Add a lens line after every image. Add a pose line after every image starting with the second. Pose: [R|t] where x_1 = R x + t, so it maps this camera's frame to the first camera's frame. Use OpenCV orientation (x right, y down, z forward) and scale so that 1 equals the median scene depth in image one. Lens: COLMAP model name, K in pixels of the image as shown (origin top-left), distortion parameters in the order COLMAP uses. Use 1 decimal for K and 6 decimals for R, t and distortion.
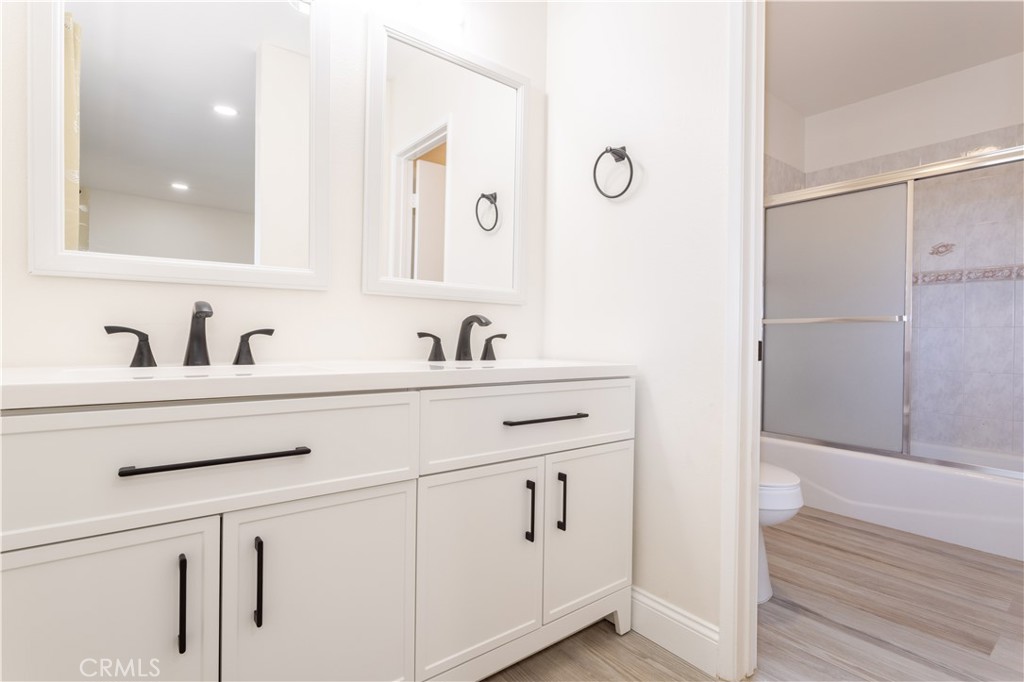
lens RADIAL K [[498.8, 0, 511.5], [0, 498.8, 336.9], [0, 0, 1]] dist [-0.004389, -0.000661]
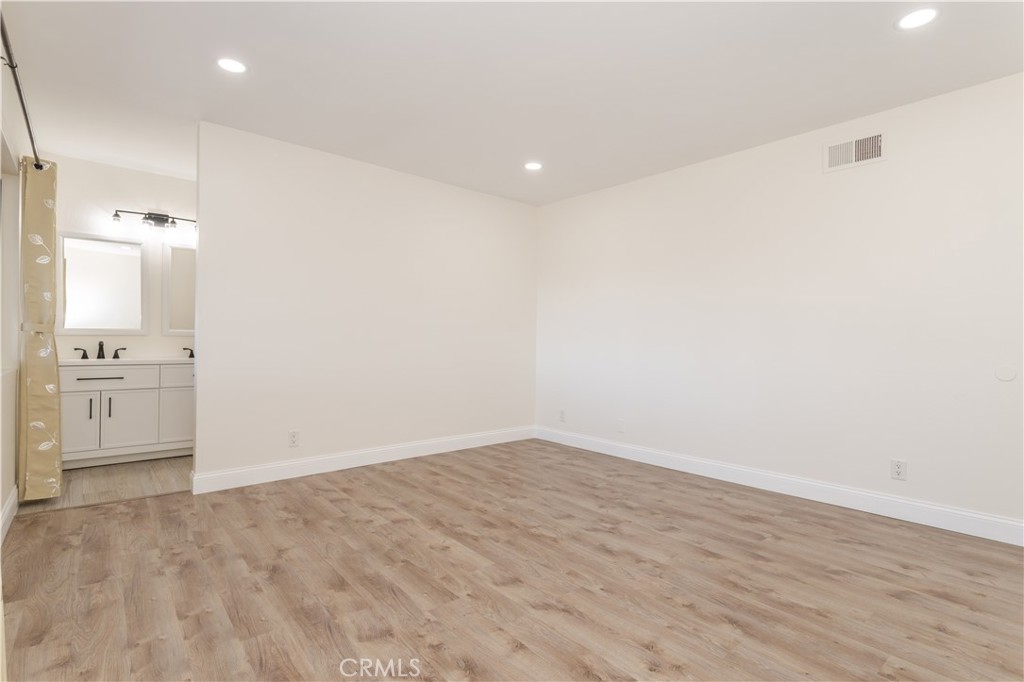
lens RADIAL K [[498.8, 0, 511.5], [0, 498.8, 336.9], [0, 0, 1]] dist [-0.004389, -0.000661]
pose [[0.999456, -0.007513, 0.032115, 2.237581], [0.007612, 0.999967, -0.002962, -0.067004], [-0.032091, 0.003204, 0.999480, -2.703619]]
